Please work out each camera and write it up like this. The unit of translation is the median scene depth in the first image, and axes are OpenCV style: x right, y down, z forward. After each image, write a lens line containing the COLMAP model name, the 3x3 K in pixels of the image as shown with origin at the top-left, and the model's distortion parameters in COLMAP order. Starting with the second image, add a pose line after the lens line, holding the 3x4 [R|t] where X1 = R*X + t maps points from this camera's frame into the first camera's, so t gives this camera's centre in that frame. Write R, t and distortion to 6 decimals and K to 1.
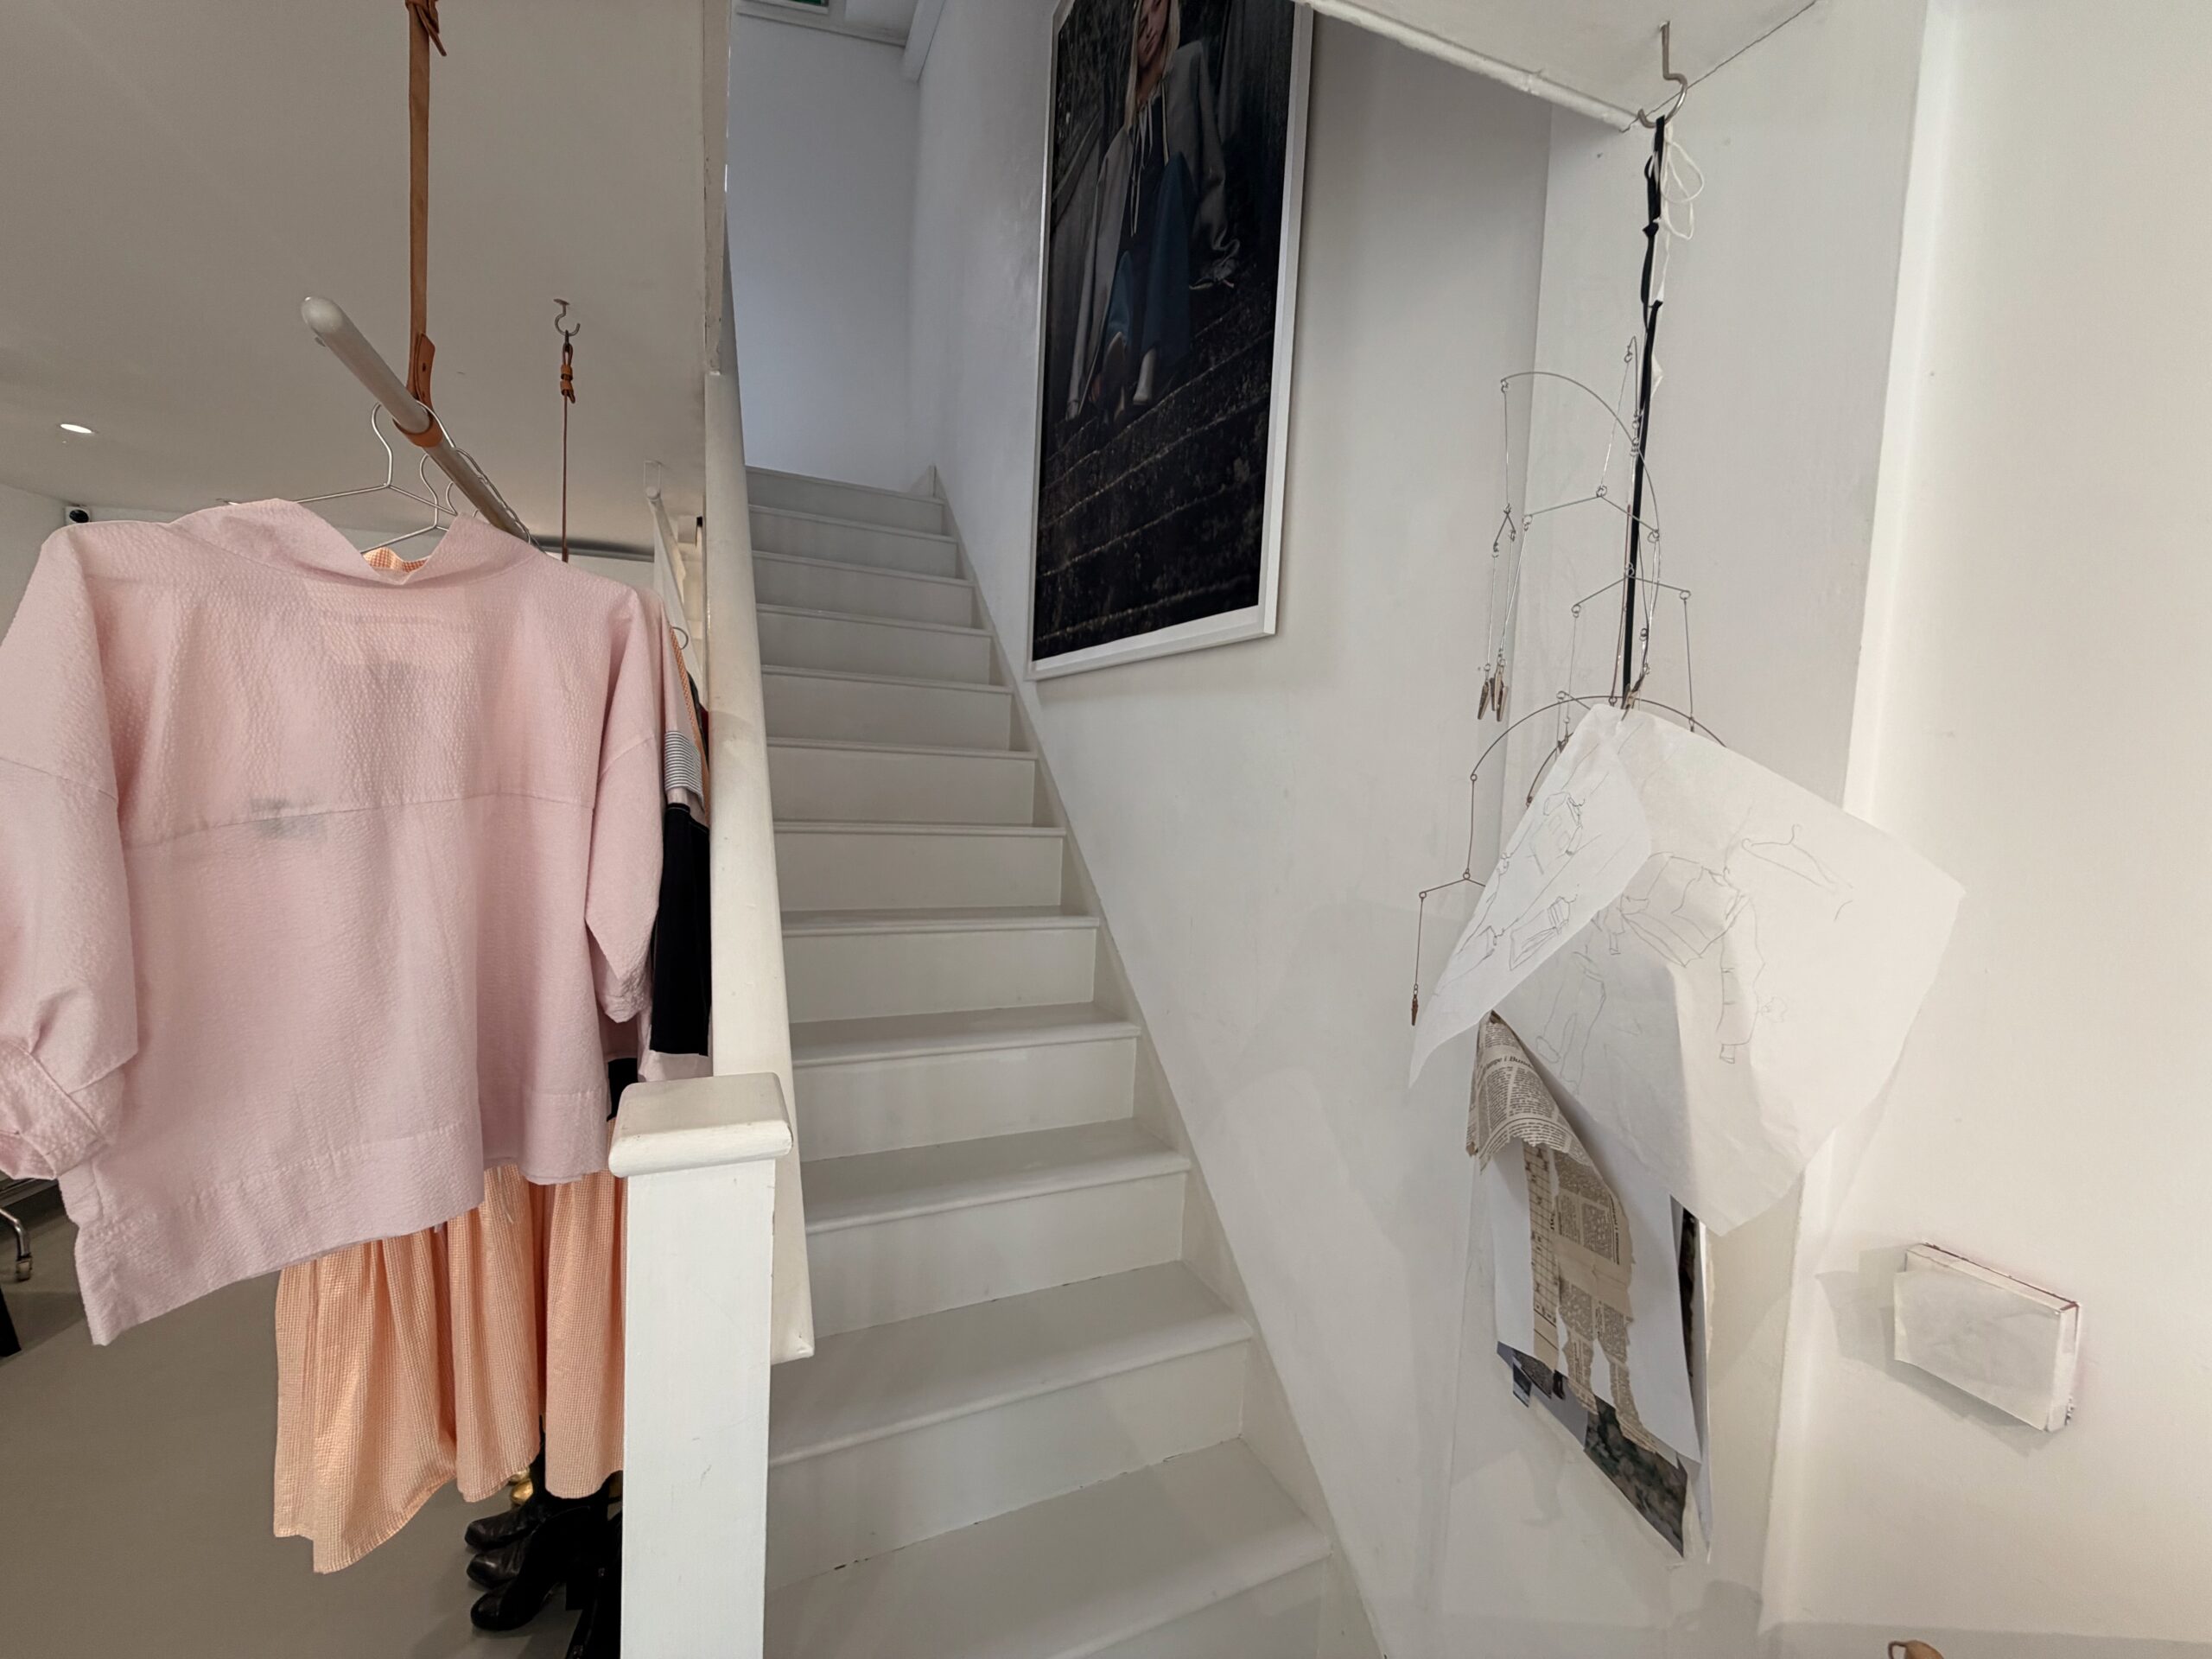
lens RADIAL K [[875.8, 0, 1106.0], [0, 875.8, 829.5], [0, 0, 1]] dist [0.003702, 0.000425]
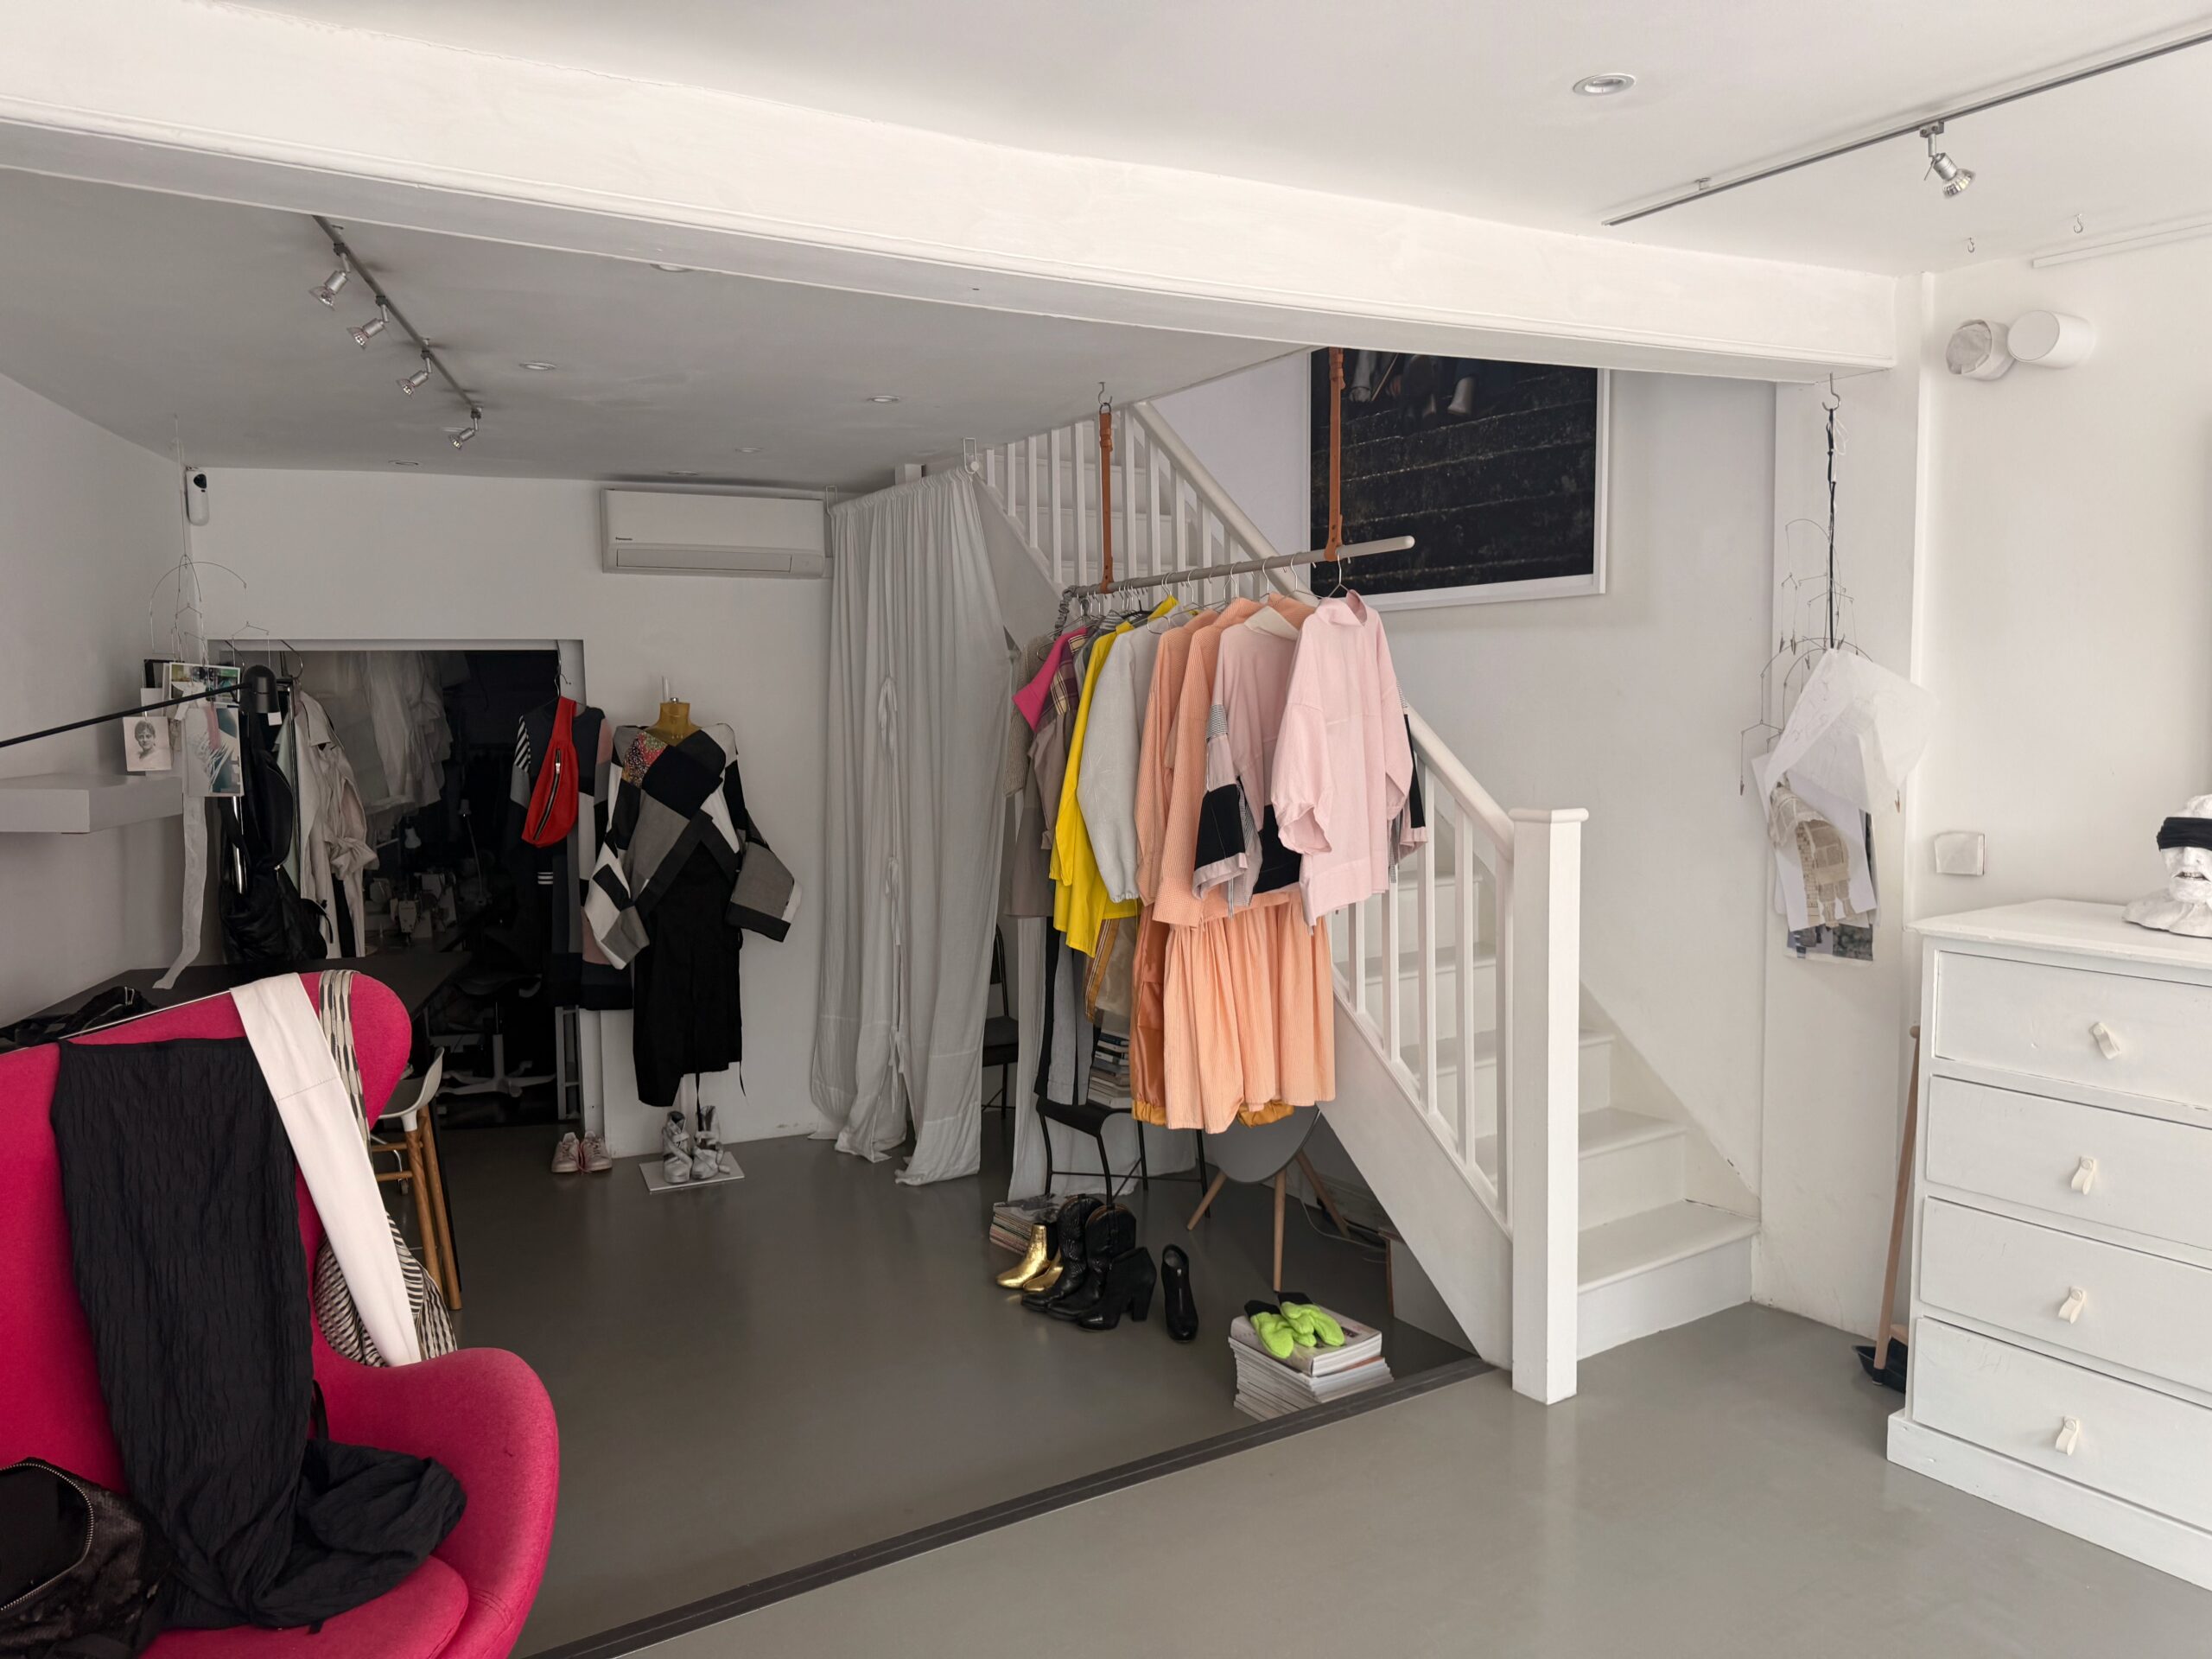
lens RADIAL K [[1541.3, 0, 1117.0], [0, 1541.3, 836.2], [0, 0, 1]] dist [0.115308, -0.178453]
pose [[0.983957, -0.079995, 0.159469, -1.860074], [0.075722, 0.996592, 0.032704, 0.091295], [-0.161542, -0.020104, 0.986661, -2.649325]]
